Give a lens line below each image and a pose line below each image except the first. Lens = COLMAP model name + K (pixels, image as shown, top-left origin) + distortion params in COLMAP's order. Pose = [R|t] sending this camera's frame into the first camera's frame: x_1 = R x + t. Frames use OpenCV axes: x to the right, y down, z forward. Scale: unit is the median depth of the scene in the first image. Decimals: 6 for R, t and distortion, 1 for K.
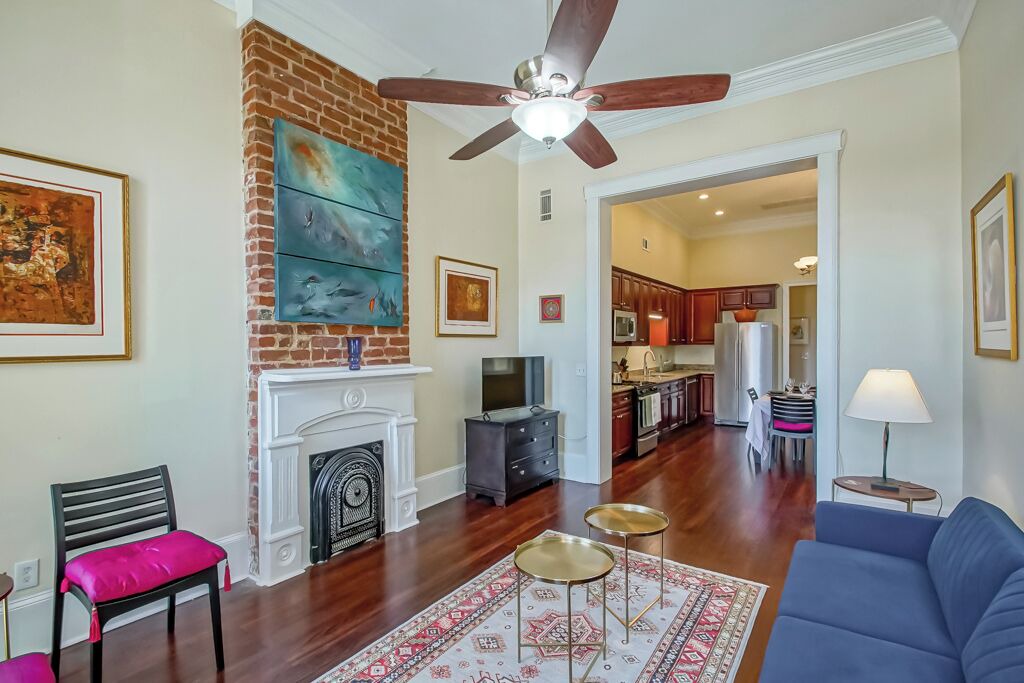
lens RADIAL K [[472.2, 0, 508.0], [0, 472.2, 348.9], [0, 0, 1]] dist [0.001471, 0.000187]
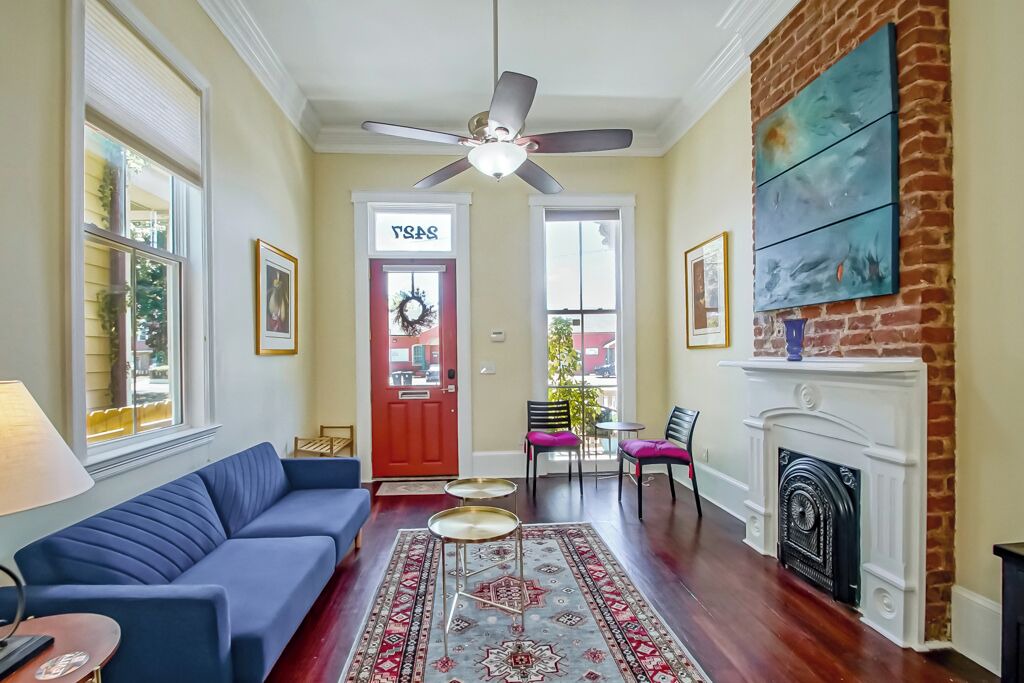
lens RADIAL K [[472.2, 0, 508.0], [0, 472.2, 348.9], [0, 0, 1]] dist [0.001471, 0.000187]
pose [[-0.765063, 0.005066, -0.643935, 0.523606], [0.008640, 0.999960, -0.002398, 0.019066], [0.643897, -0.007398, -0.765076, 1.161020]]
